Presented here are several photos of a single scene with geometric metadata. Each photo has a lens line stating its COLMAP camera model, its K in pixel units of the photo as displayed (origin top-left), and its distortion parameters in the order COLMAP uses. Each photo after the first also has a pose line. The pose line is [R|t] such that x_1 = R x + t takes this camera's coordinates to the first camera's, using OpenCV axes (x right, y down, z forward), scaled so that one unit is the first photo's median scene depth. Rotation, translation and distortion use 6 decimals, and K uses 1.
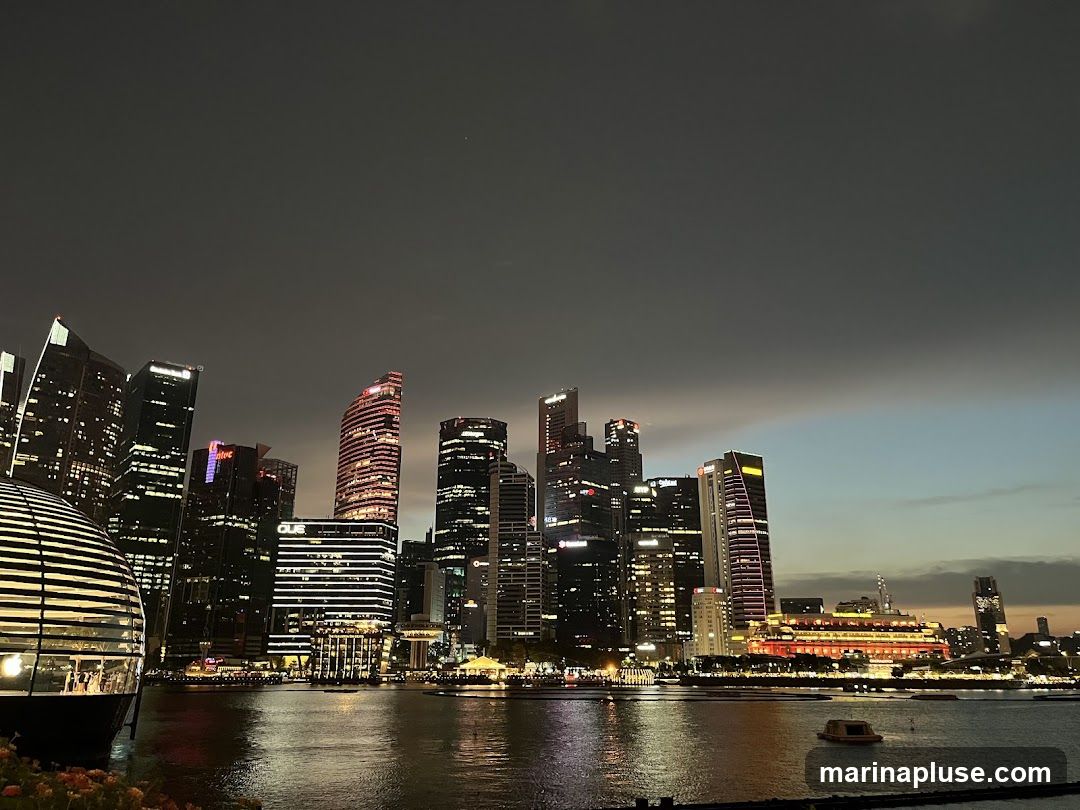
lens RADIAL K [[812.1, 0, 537.5], [0, 812.1, 402.5], [0, 0, 1]] dist [0.070529, -0.091871]
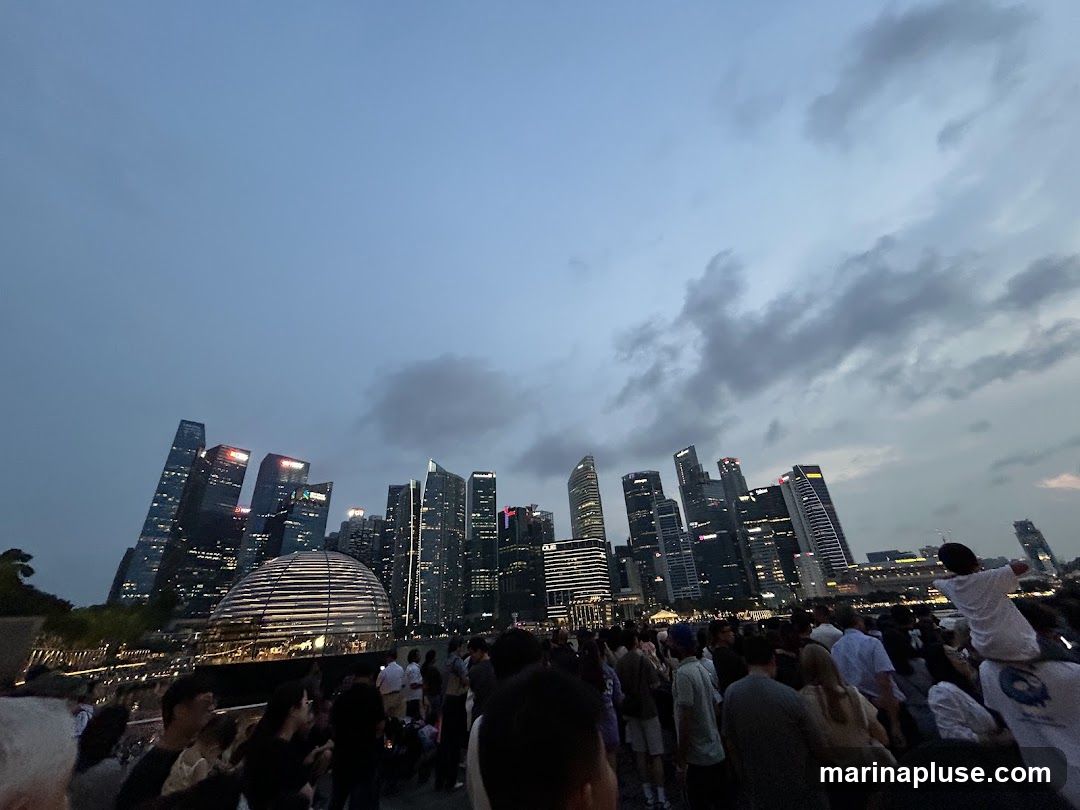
lens RADIAL K [[437.0, 0, 540.0], [0, 437.0, 405.0], [0, 0, 1]] dist [-0.002875, -0.000177]
pose [[0.934754, -0.215342, -0.282600, 0.033194], [0.172556, 0.970442, -0.168719, 0.000659], [0.310579, 0.108946, 0.944283, 0.001808]]
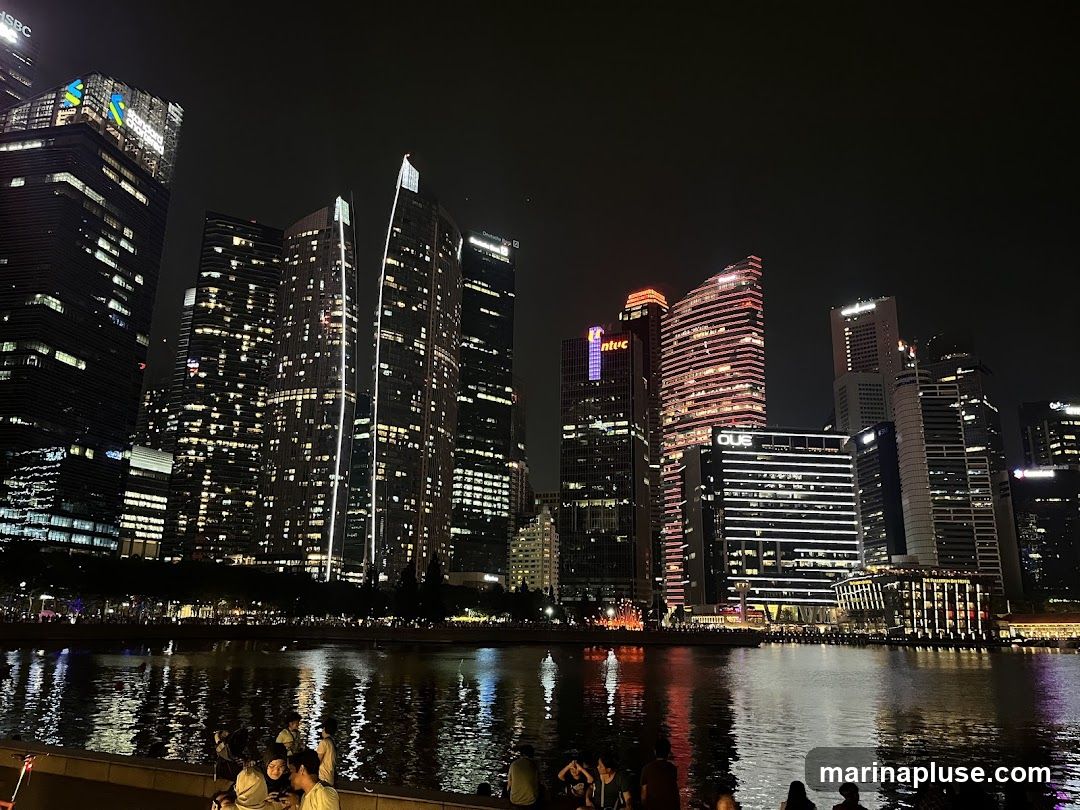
lens RADIAL K [[812.1, 0, 537.5], [0, 812.1, 402.5], [0, 0, 1]] dist [0.070529, -0.091871]
pose [[0.999176, 0.025754, 0.031370, -0.469259], [-0.027440, 0.998133, 0.054574, 0.077008], [-0.029906, -0.055390, 0.998017, 0.231496]]
